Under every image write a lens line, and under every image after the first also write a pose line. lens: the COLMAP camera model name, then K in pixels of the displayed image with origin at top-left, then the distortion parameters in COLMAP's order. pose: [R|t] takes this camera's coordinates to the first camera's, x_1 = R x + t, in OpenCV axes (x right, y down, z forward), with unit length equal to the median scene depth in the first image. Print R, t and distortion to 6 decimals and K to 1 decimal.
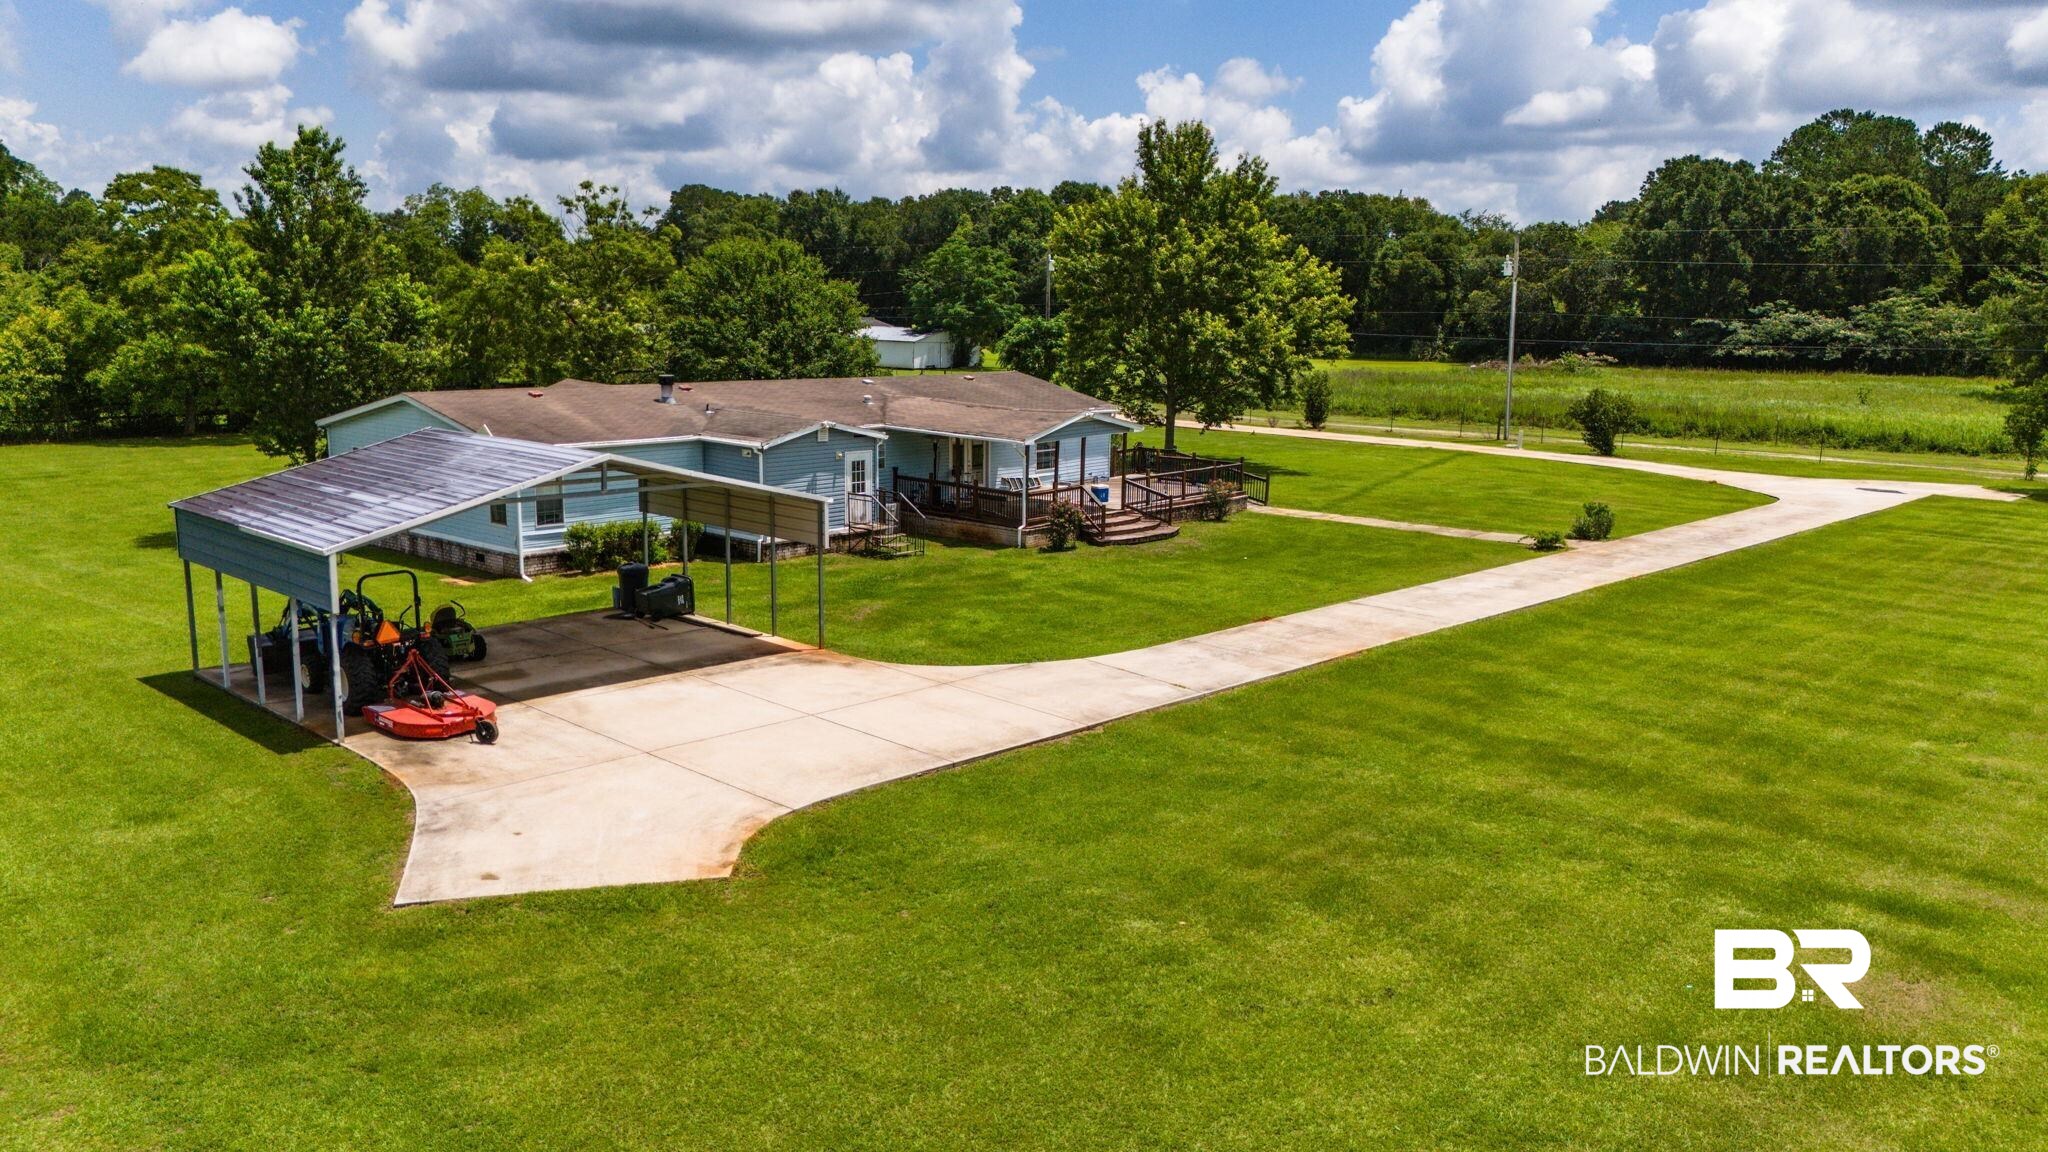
lens RADIAL K [[1510.0, 0, 1024.0], [0, 1510.0, 576.0], [0, 0, 1]] dist [0.070087, -0.066236]
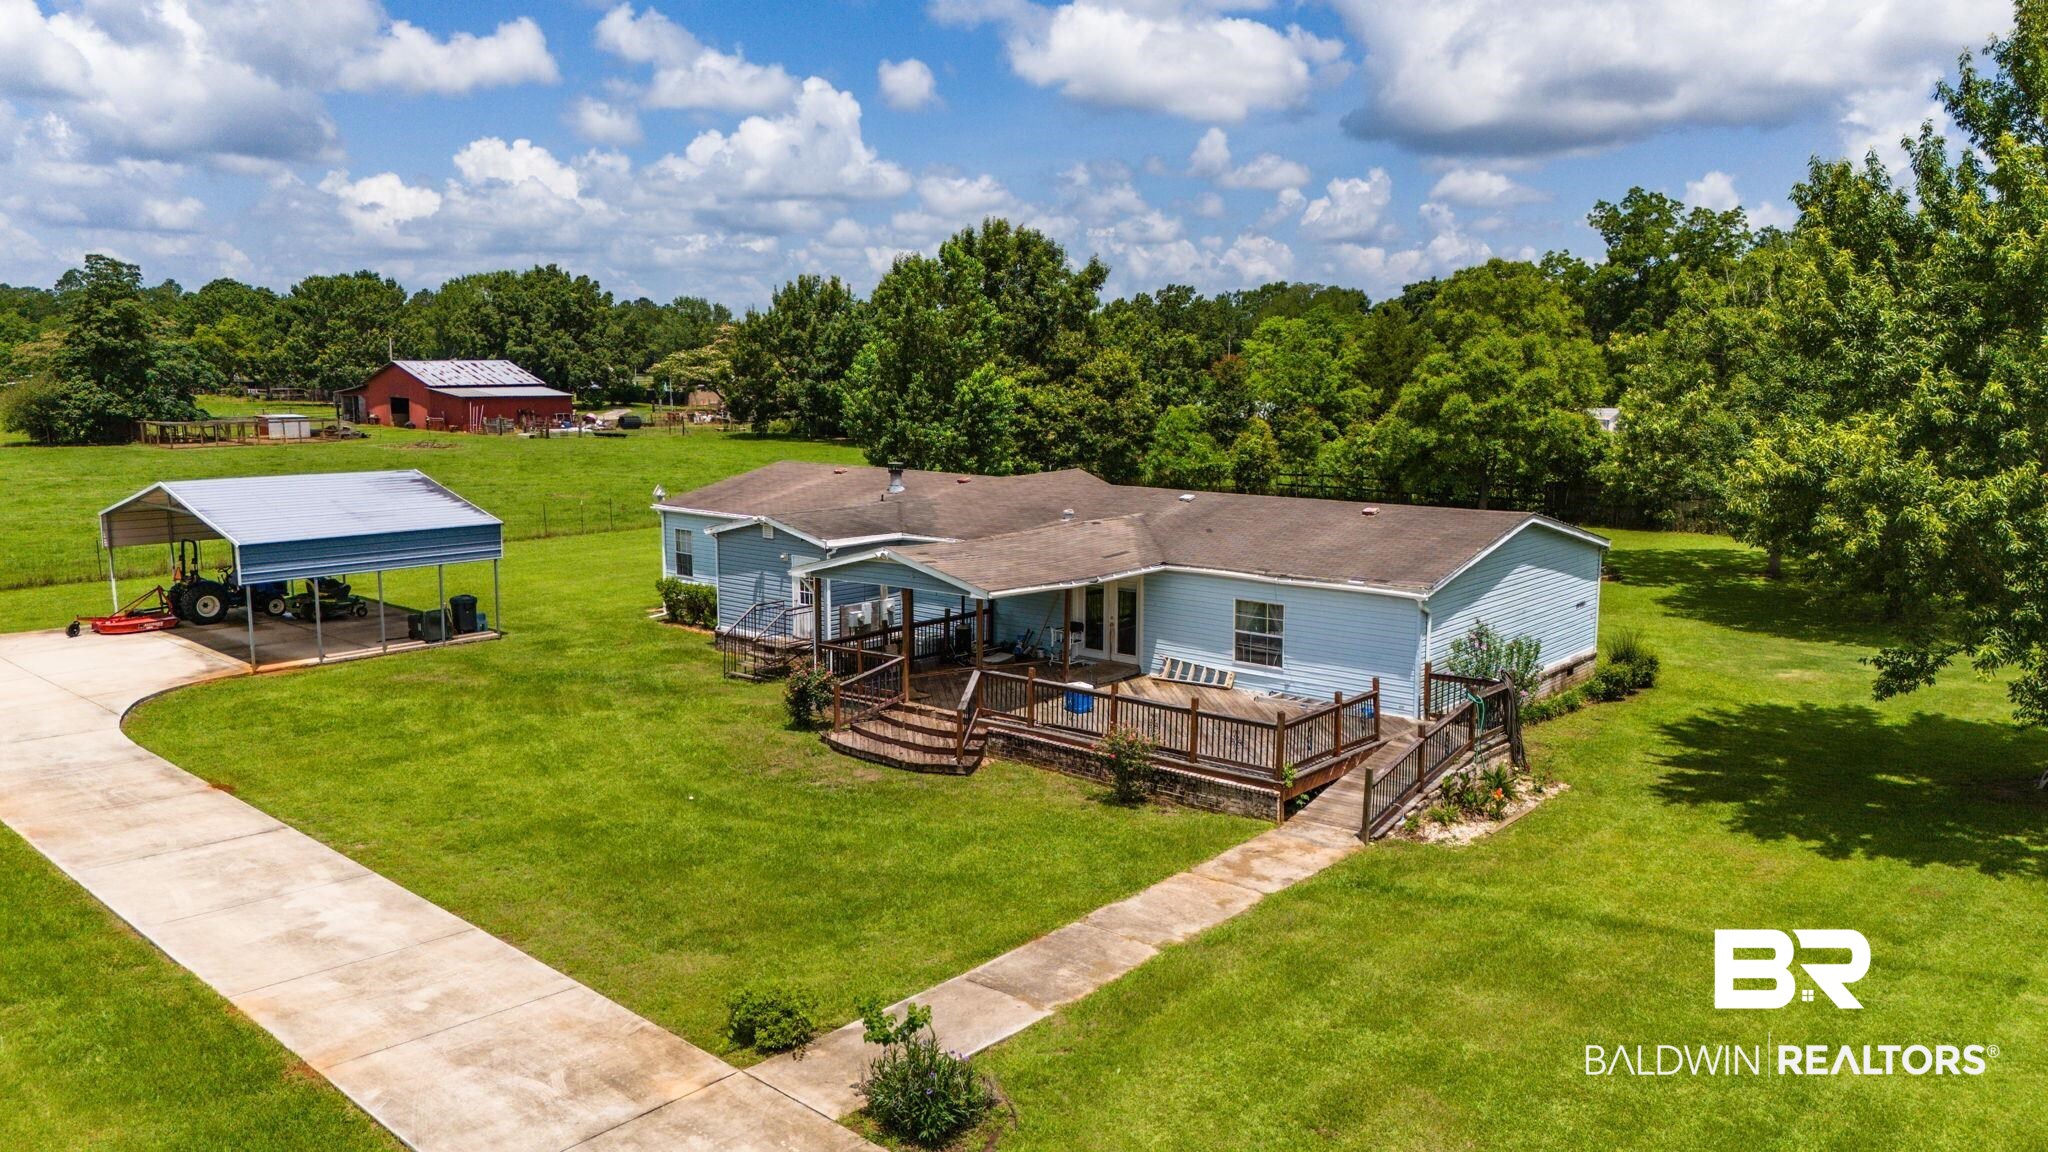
lens RADIAL K [[1510.0, 0, 1024.0], [0, 1510.0, 576.0], [0, 0, 1]] dist [0.070087, -0.066236]
pose [[0.019172, 0.128891, -0.991473, 0.768272], [-0.185865, 0.974829, 0.123133, -0.205990], [0.982388, 0.181919, 0.042646, 1.110081]]
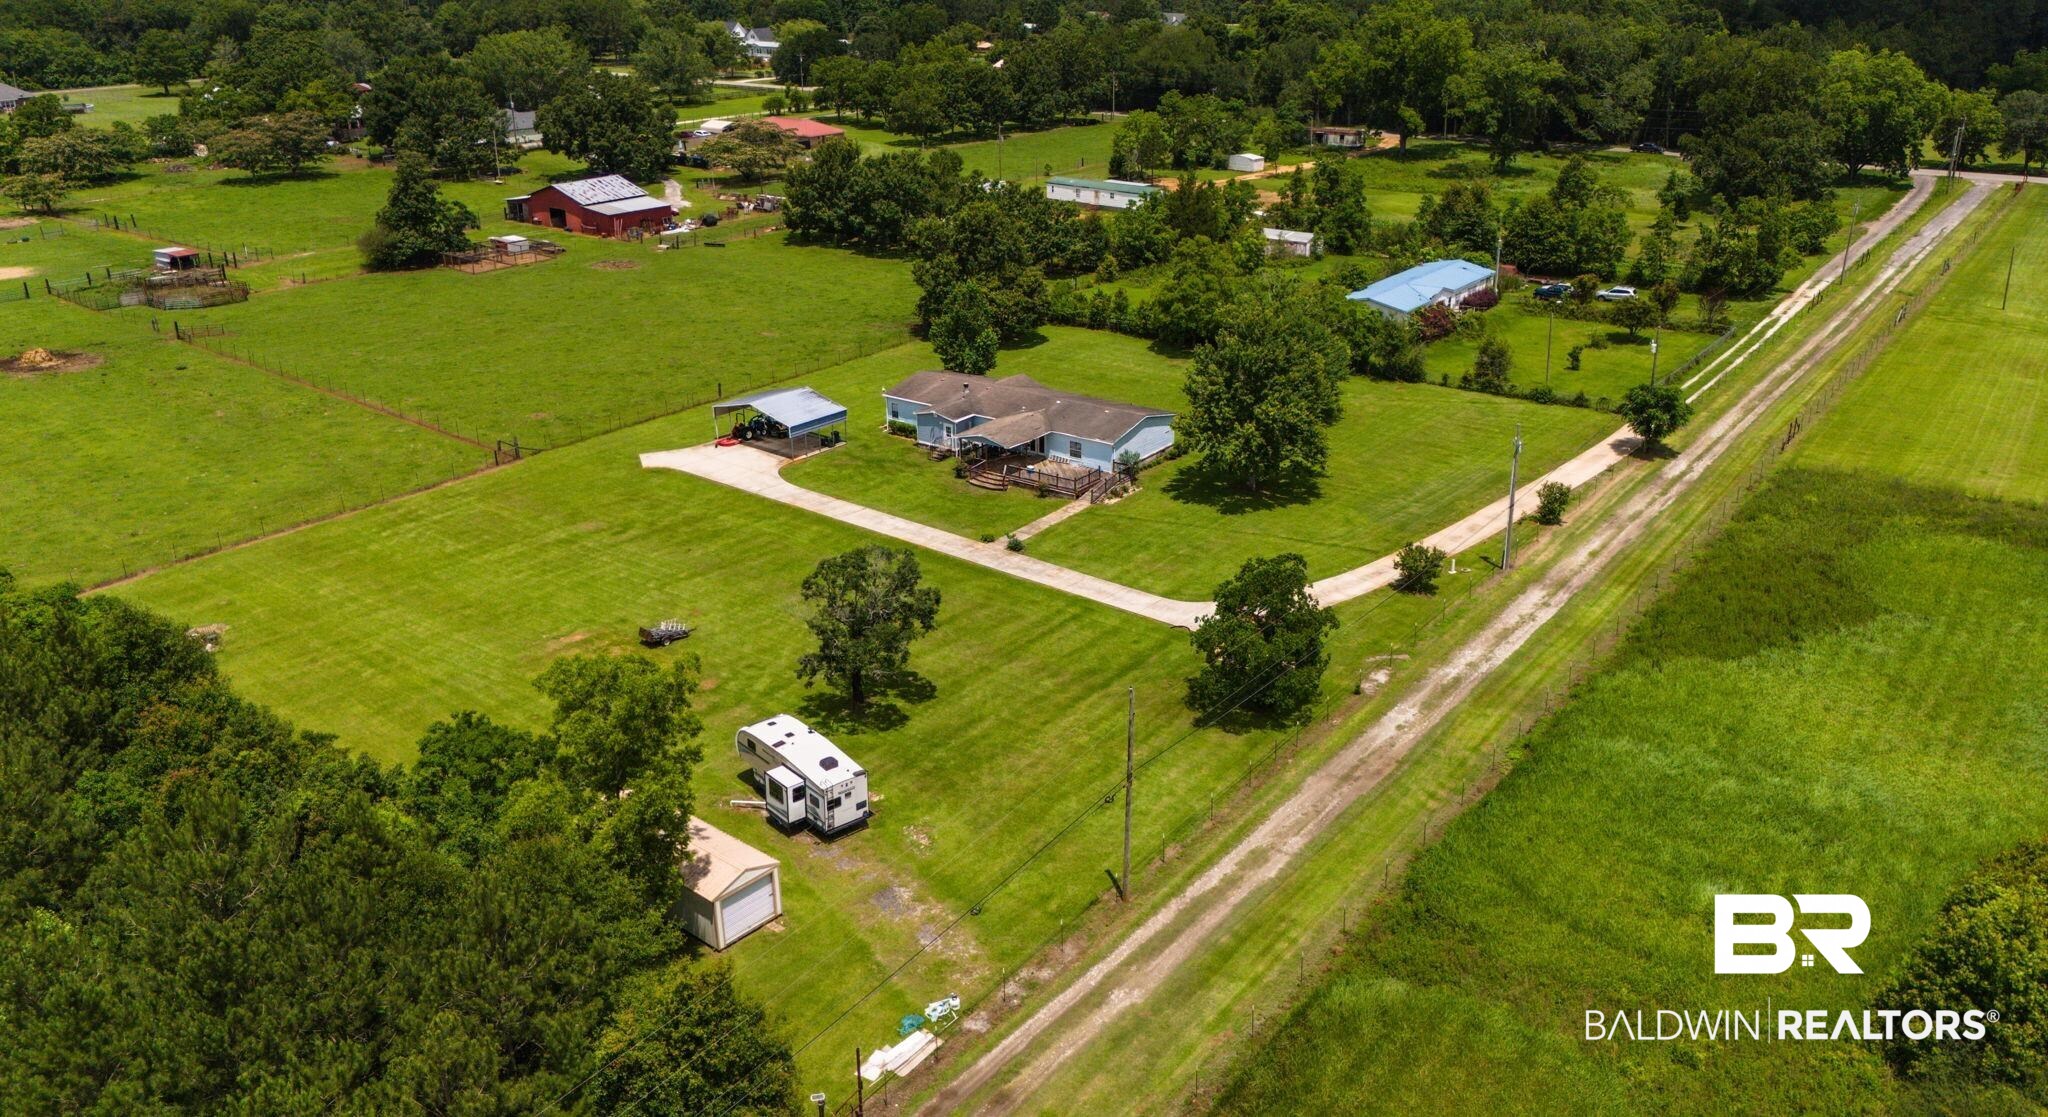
lens RADIAL K [[1554.9, 0, 1063.8], [0, 1554.9, 555.5], [0, 0, 1]] dist [0.076299, -0.089122]
pose [[0.107194, 0.353210, -0.929383, 2.925486], [-0.179644, 0.926264, 0.331305, -0.920275], [0.977874, 0.131444, 0.162742, 0.772494]]
